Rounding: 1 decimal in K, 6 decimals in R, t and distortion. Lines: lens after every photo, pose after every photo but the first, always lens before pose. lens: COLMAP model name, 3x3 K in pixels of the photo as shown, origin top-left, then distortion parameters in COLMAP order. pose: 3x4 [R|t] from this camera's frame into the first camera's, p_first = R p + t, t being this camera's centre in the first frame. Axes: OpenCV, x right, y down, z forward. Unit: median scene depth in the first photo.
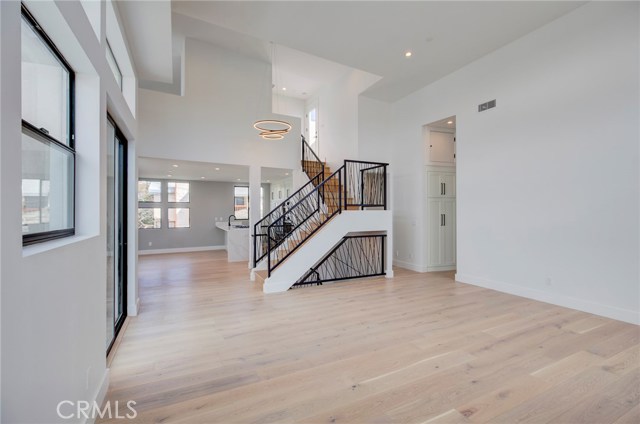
lens RADIAL K [[292.9, 0, 312.4], [0, 292.9, 211.8], [0, 0, 1]] dist [-0.010610, 0.002763]
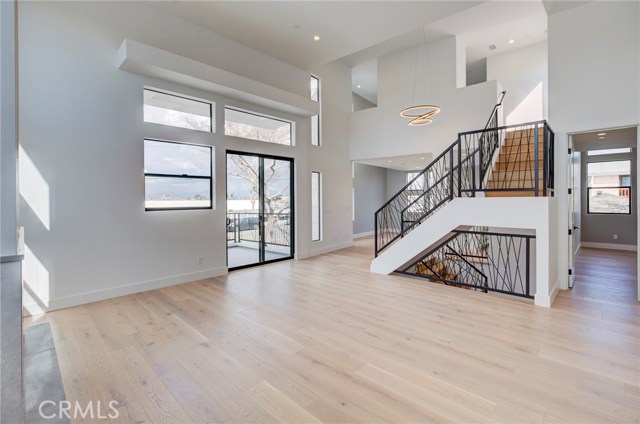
lens RADIAL K [[292.9, 0, 318.1], [0, 292.9, 202.2], [0, 0, 1]] dist [-0.010610, 0.002763]
pose [[0.329802, 0.011666, -0.943978, 0.739595], [0.005720, 0.999881, 0.014355, -0.005487], [0.944033, -0.010134, 0.329696, 0.385150]]
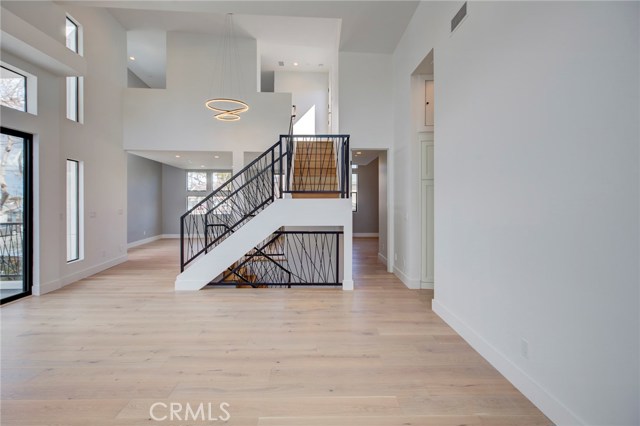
lens RADIAL K [[292.9, 0, 316.3], [0, 292.9, 199.7], [0, 0, 1]] dist [-0.010610, 0.002763]
pose [[0.902067, 0.003131, -0.431584, 0.550366], [-0.002656, 0.999995, 0.001704, -0.003326], [0.431588, -0.000391, 0.902071, 0.327986]]
